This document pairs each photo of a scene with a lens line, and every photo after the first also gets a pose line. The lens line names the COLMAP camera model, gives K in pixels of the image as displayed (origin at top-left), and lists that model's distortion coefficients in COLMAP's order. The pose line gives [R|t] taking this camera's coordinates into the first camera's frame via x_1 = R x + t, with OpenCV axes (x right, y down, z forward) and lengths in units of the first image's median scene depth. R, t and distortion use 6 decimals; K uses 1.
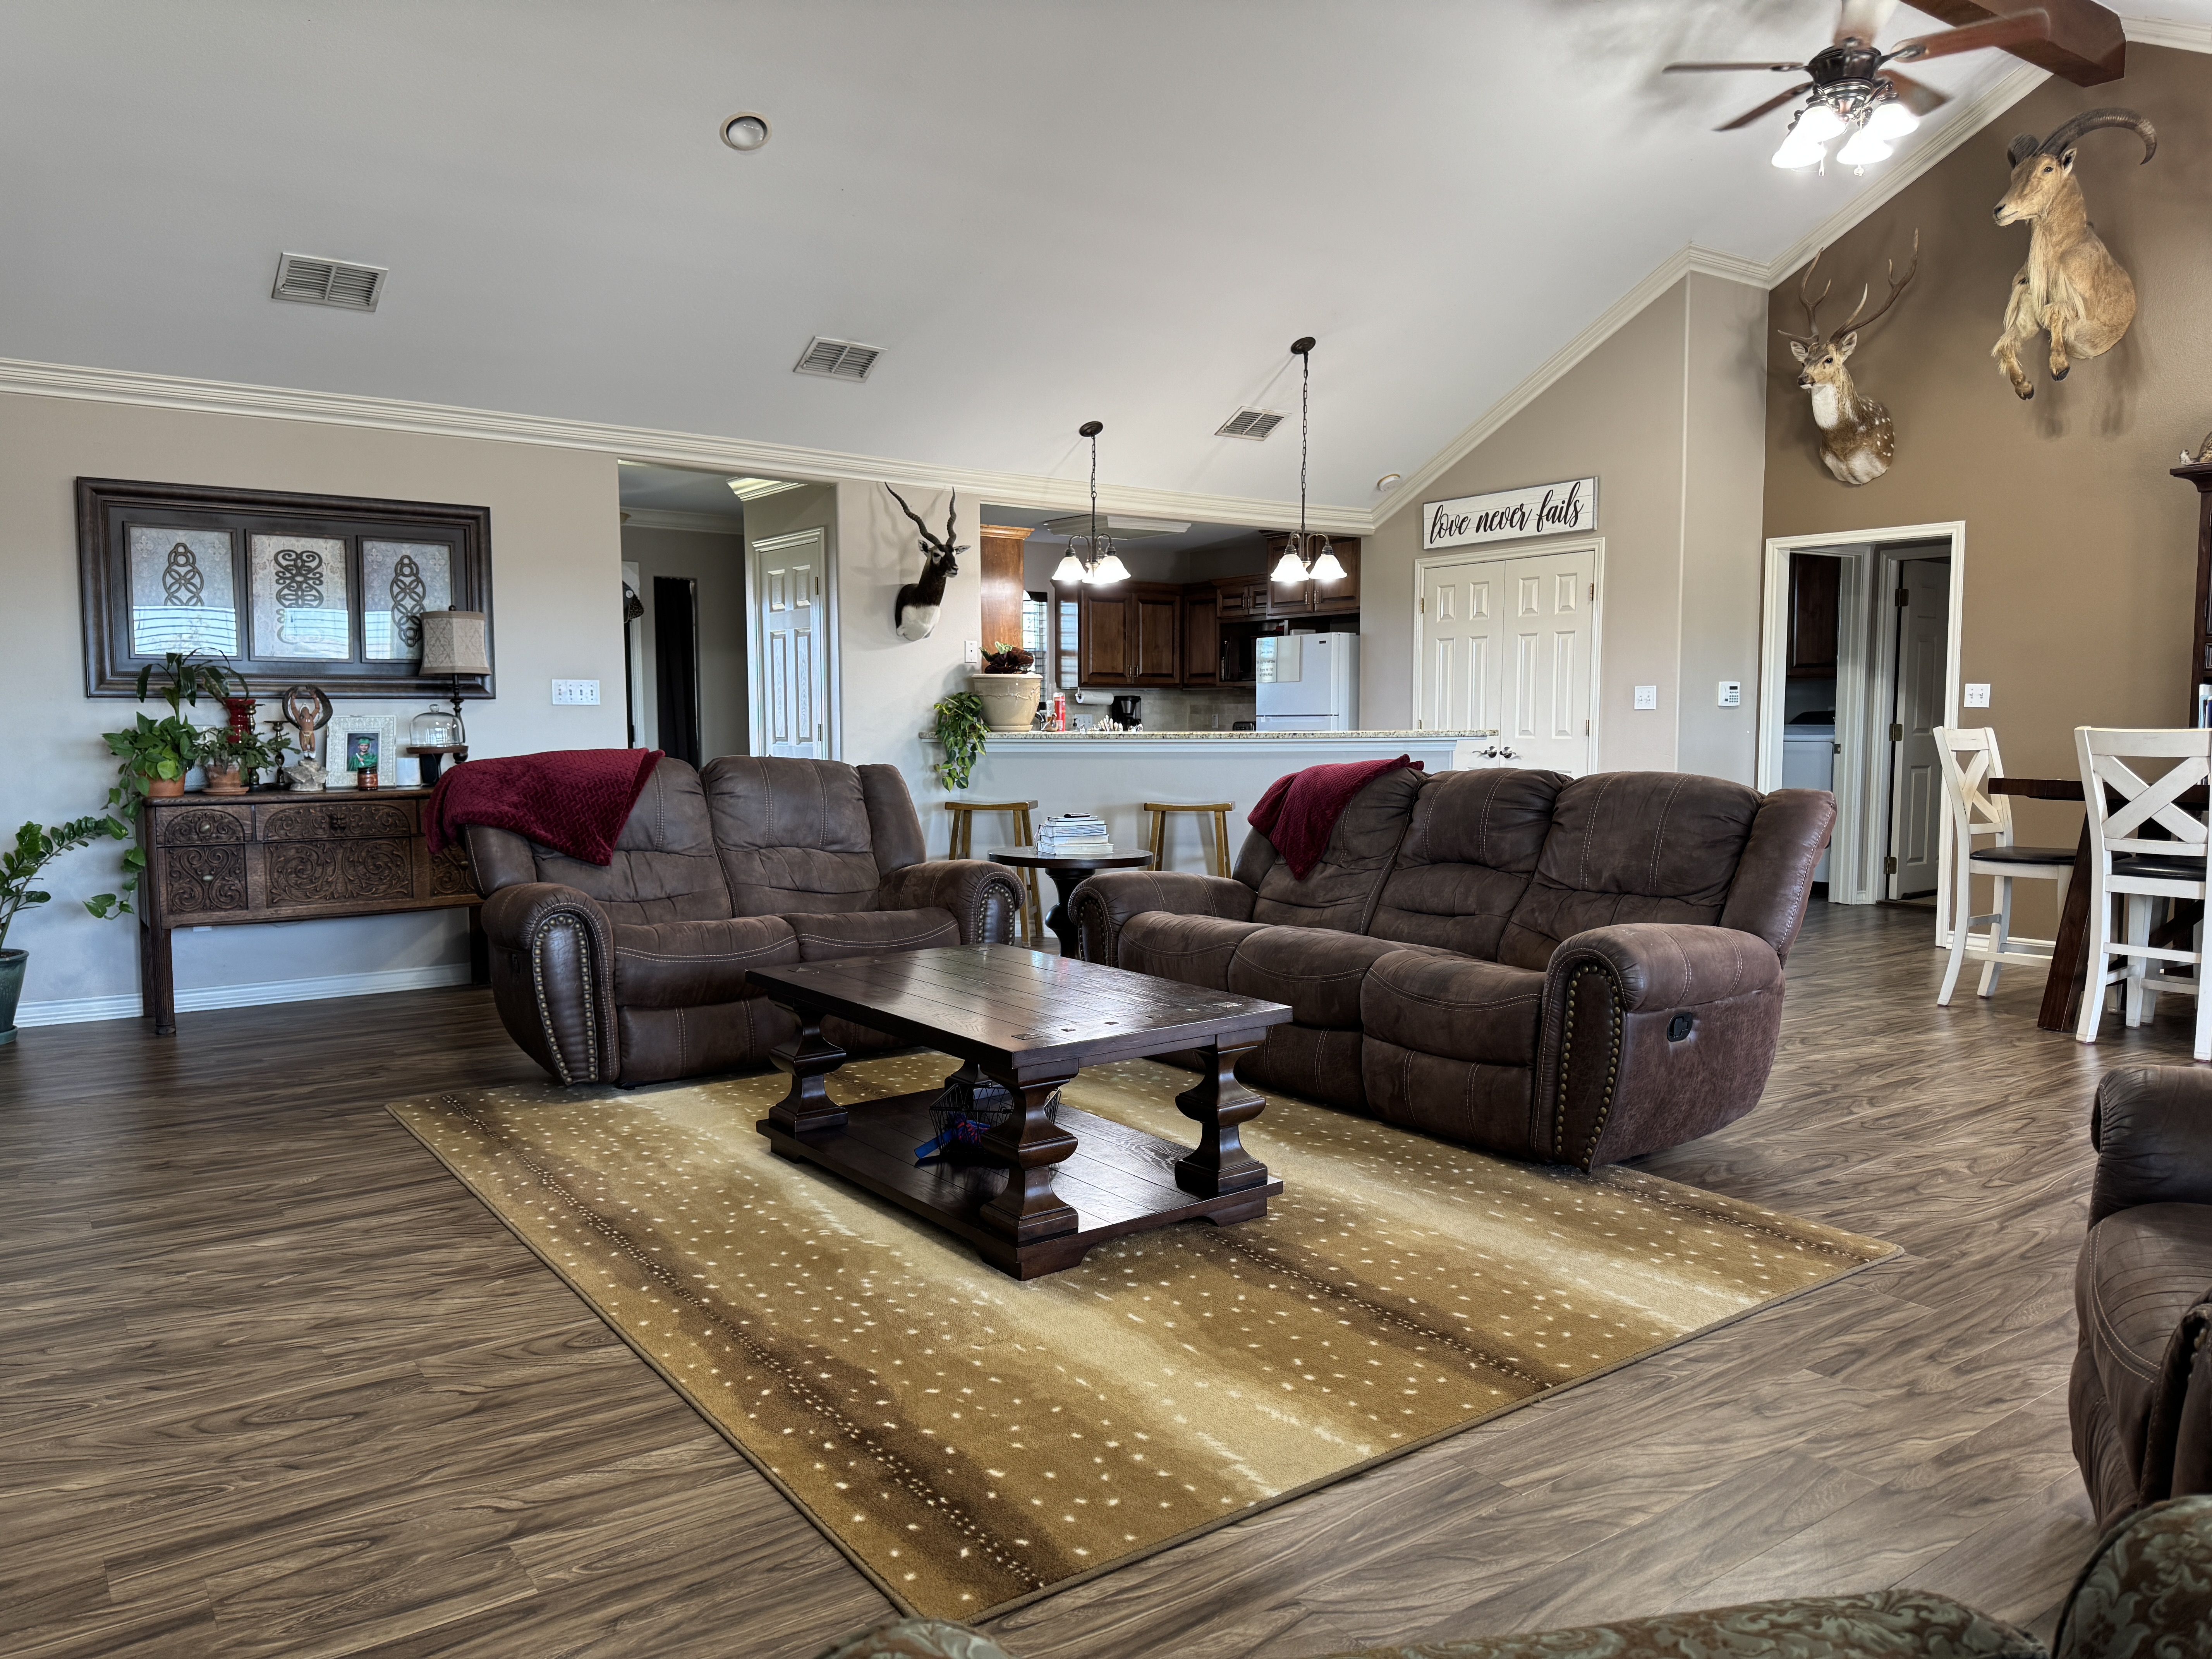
lens RADIAL K [[1575.1, 0, 1106.3], [0, 1575.1, 828.1], [0, 0, 1]] dist [0.066867, -0.083279]
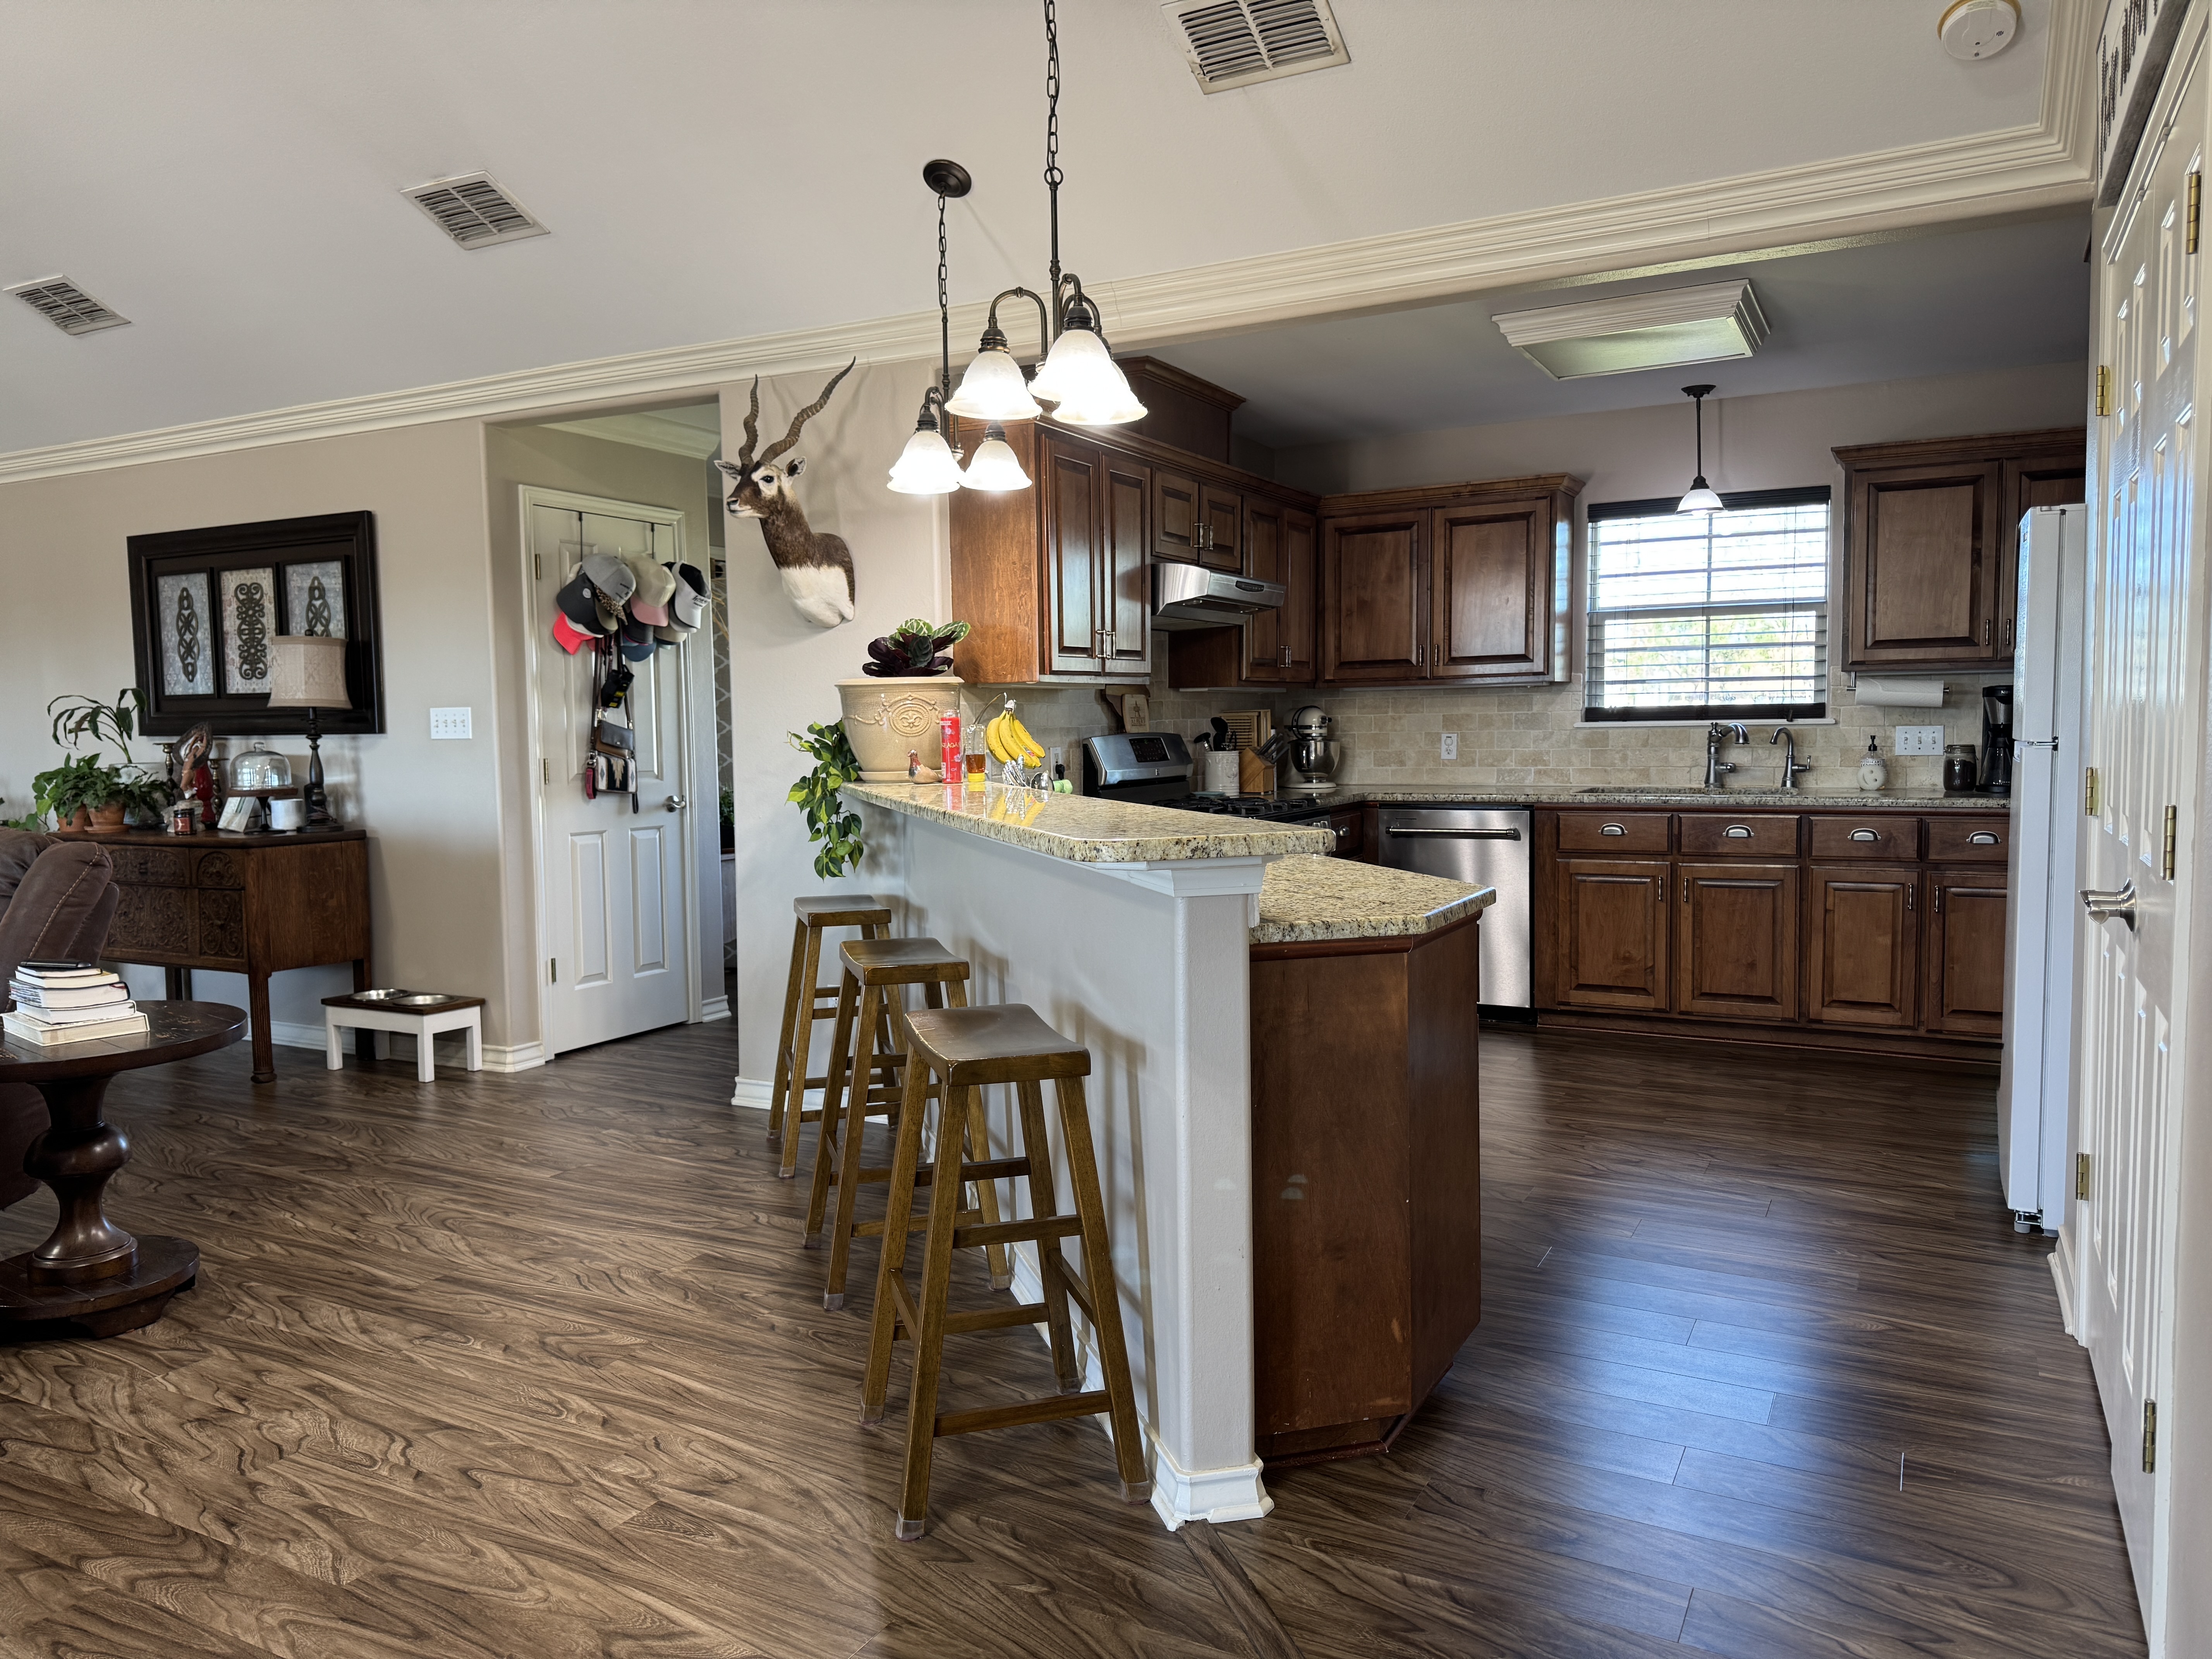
lens RADIAL K [[1575.1, 0, 1099.3], [0, 1575.1, 838.9], [0, 0, 1]] dist [0.066867, -0.083279]
pose [[0.445615, 0.057926, -0.893349, 0.696585], [-0.051866, 0.997899, 0.038833, -0.097075], [0.893721, 0.029030, 0.447683, 1.200107]]
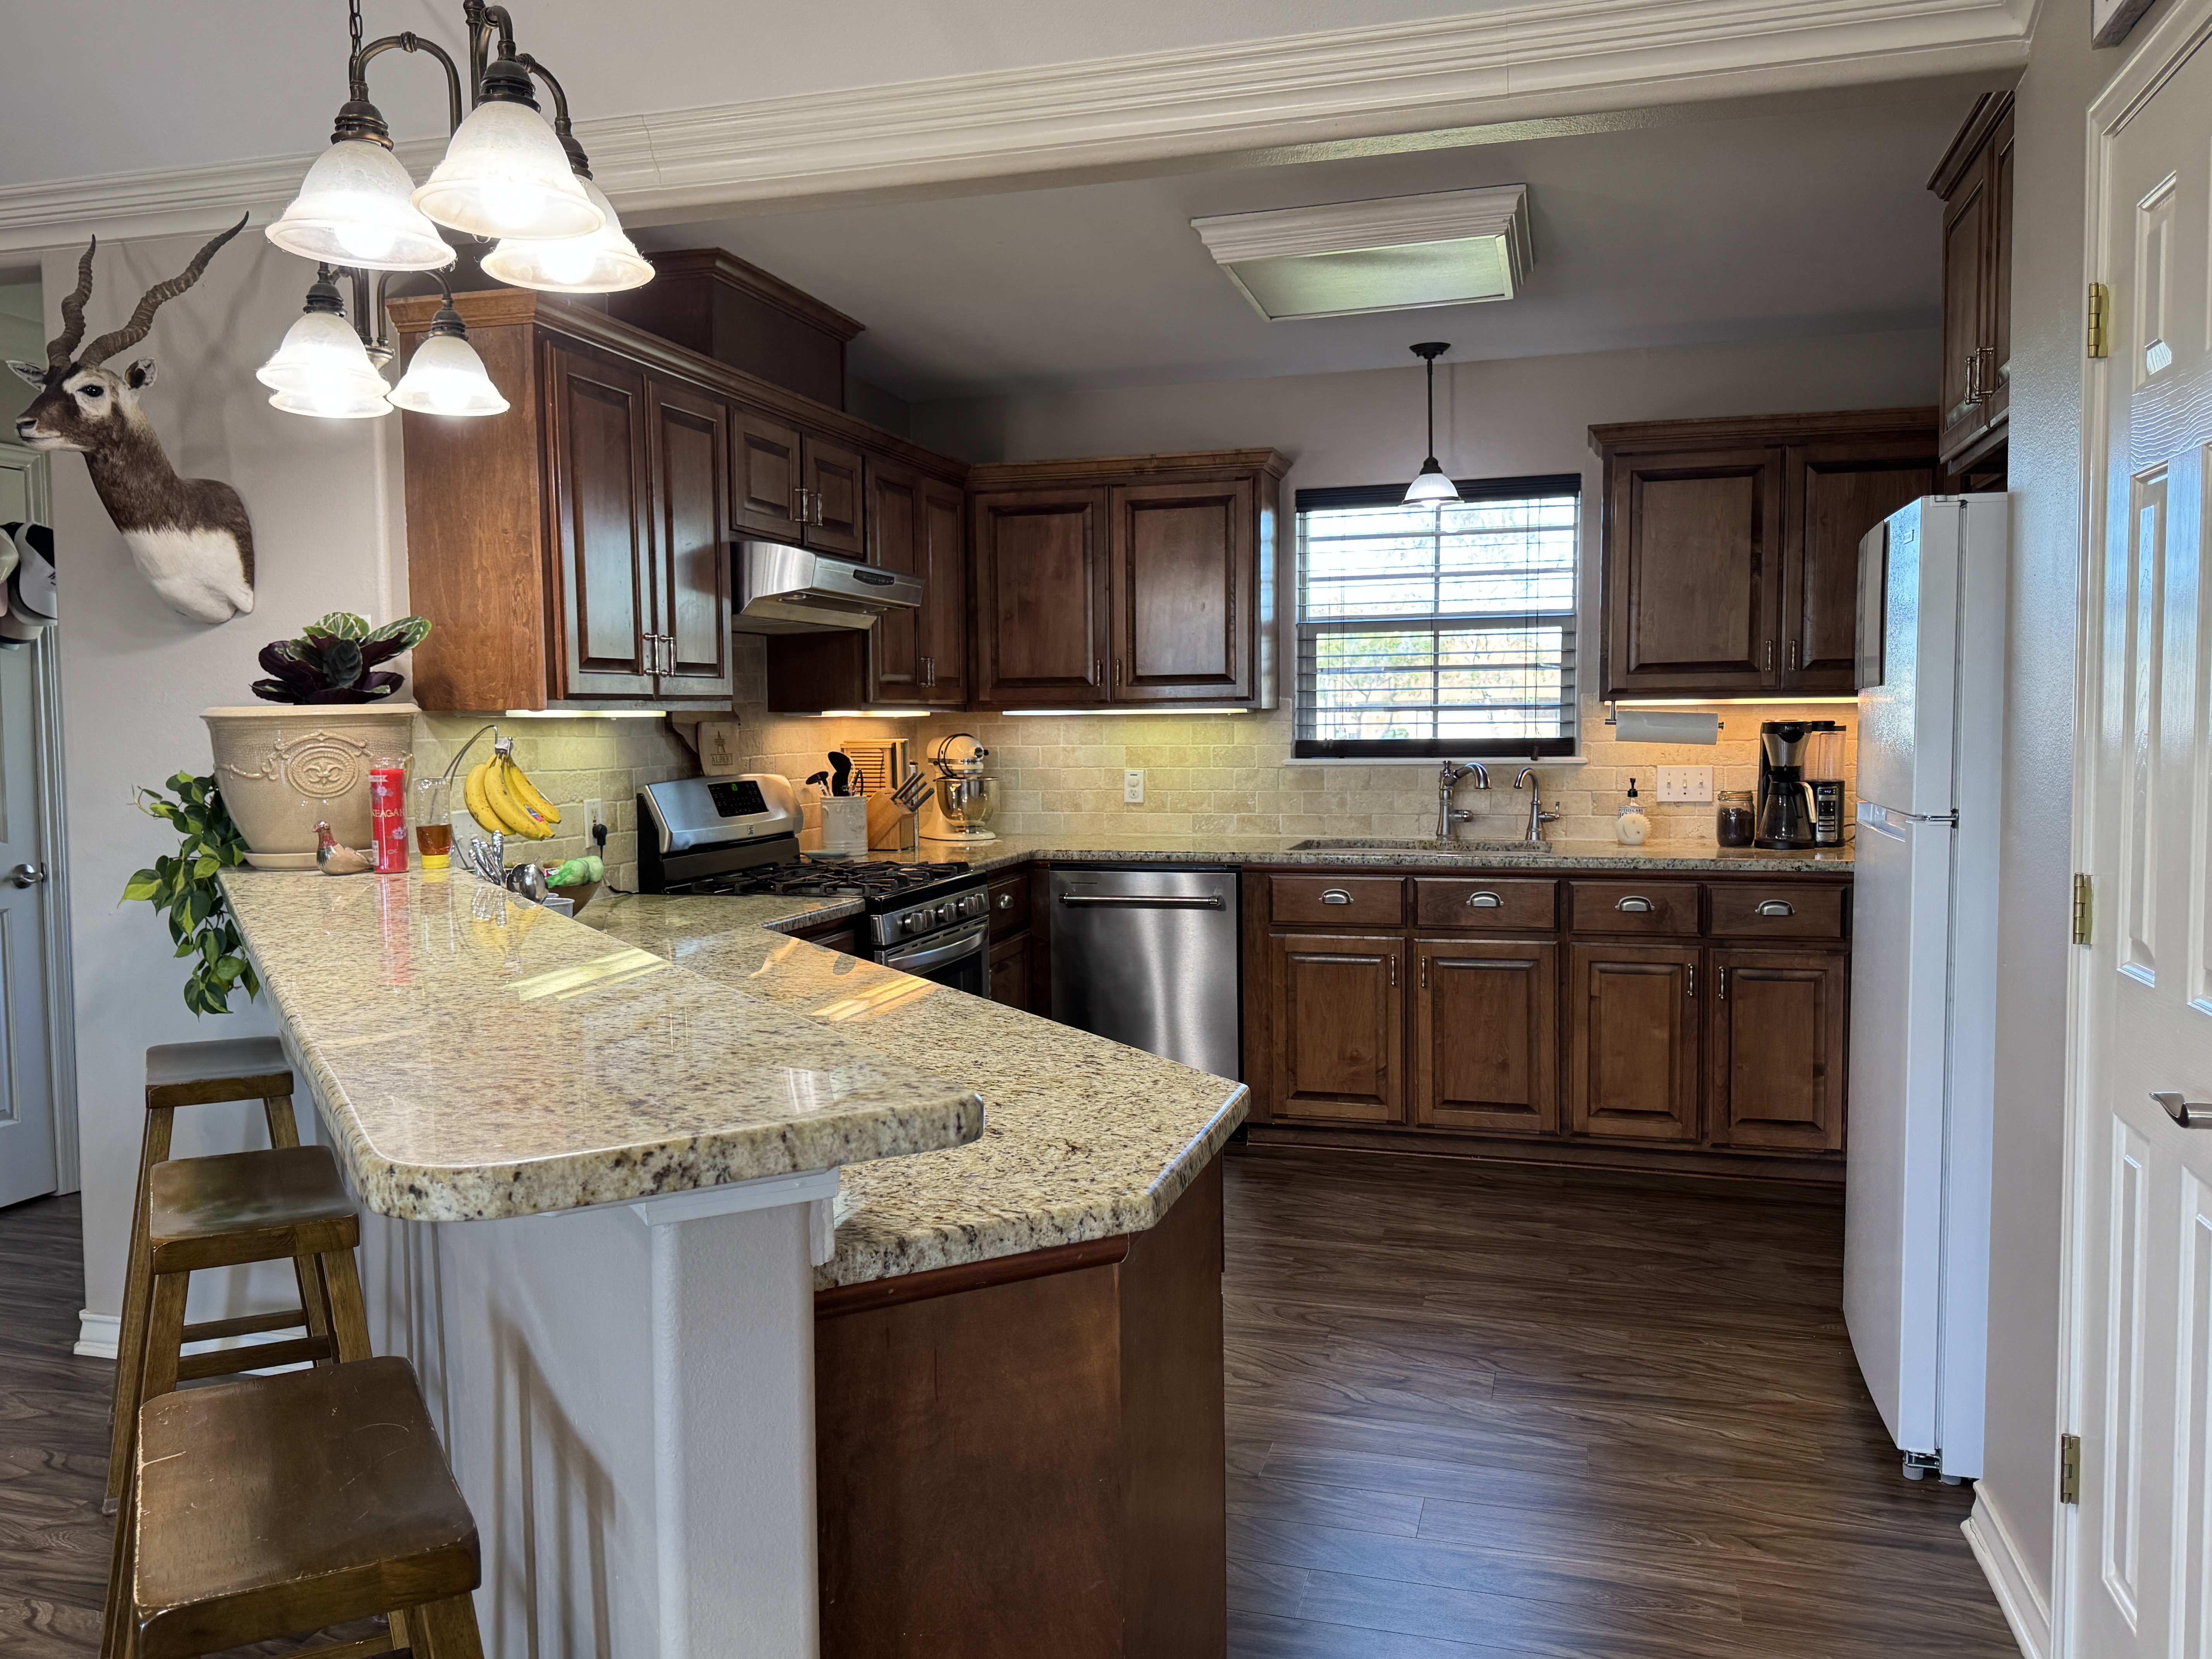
lens RADIAL K [[1716.8, 0, 1101.3], [0, 1716.8, 853.4], [0, 0, 1]] dist [0.066716, -0.085238]
pose [[0.622824, 0.051530, -0.780663, 0.529785], [-0.048710, 0.998447, 0.027044, -0.122633], [0.780844, 0.021183, 0.624366, 1.317497]]
